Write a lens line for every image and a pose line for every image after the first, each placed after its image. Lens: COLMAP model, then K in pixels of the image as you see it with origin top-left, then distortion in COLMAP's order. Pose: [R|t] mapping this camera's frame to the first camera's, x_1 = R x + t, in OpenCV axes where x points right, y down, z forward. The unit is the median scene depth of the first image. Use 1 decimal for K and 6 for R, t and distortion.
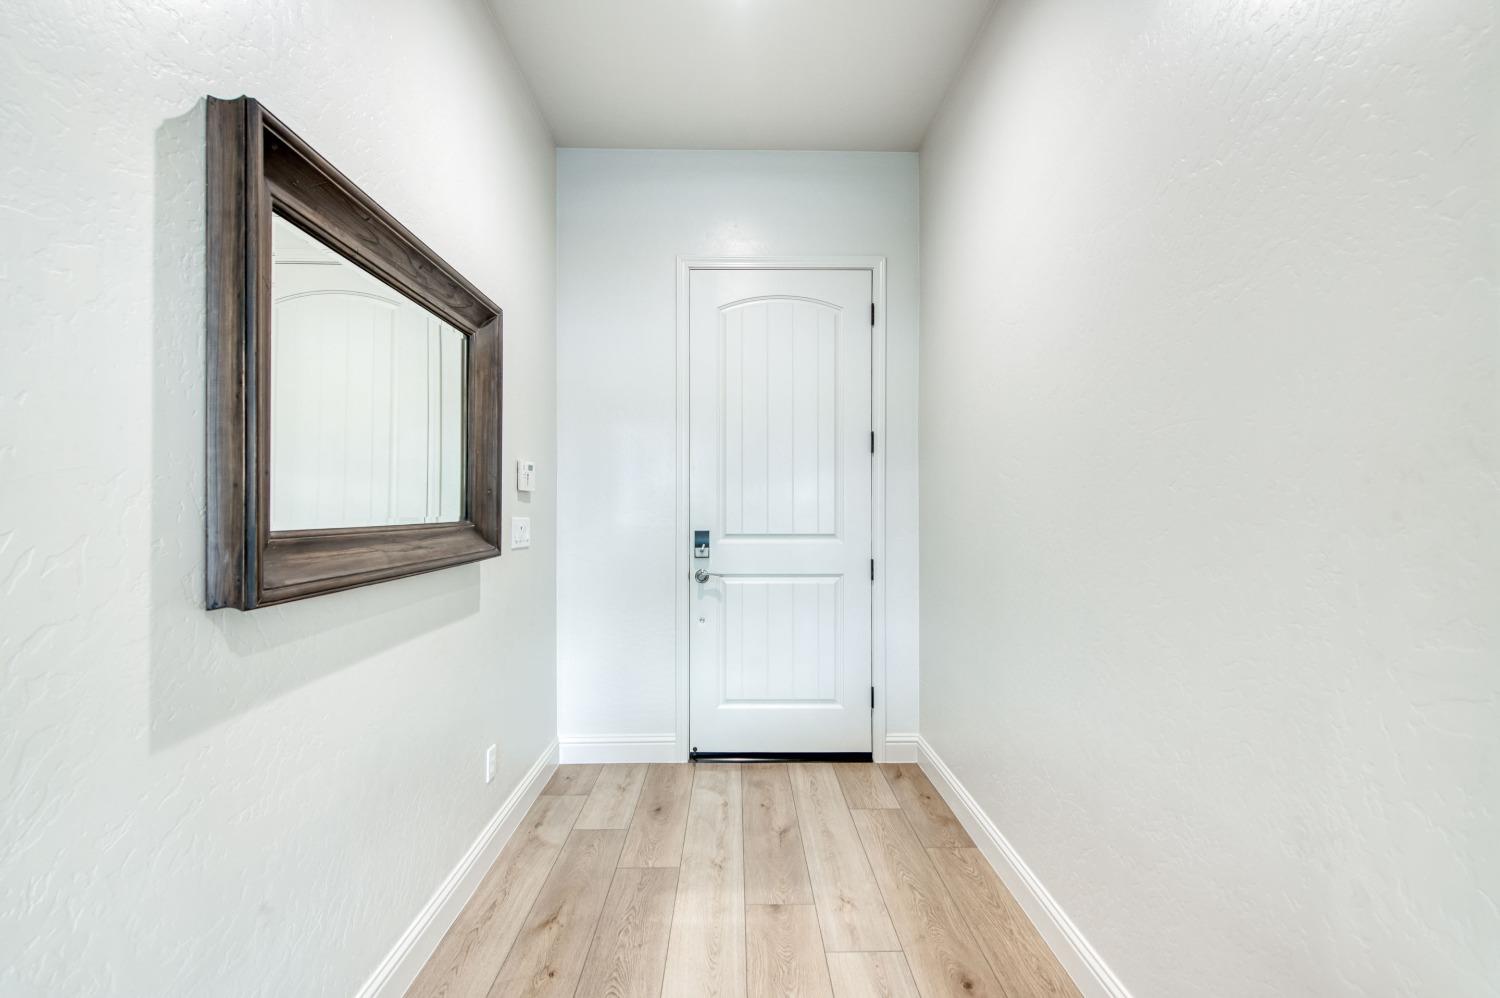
lens RADIAL K [[659.6, 0, 770.2], [0, 659.6, 503.3], [0, 0, 1]] dist [0.006003, -0.001161]
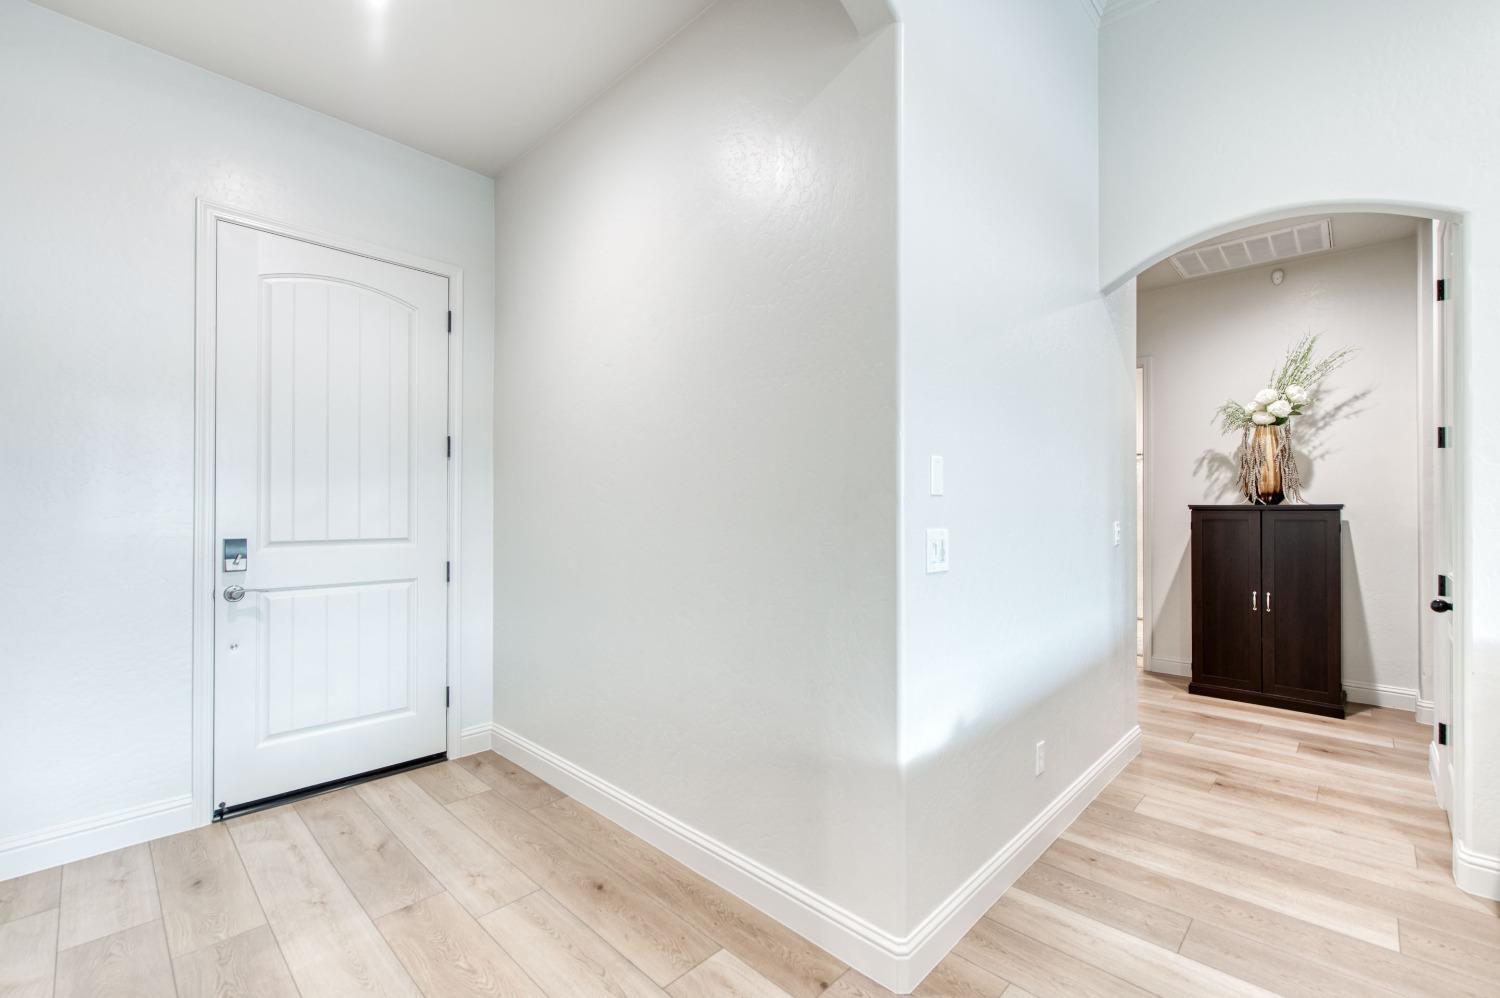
lens RADIAL K [[659.6, 0, 778.2], [0, 659.6, 507.3], [0, 0, 1]] dist [0.006003, -0.001161]
pose [[0.677272, 0.002614, 0.735728, -0.264701], [-0.002931, 0.999995, -0.000854, 0.000451], [-0.735727, -0.001578, 0.677277, -0.070754]]
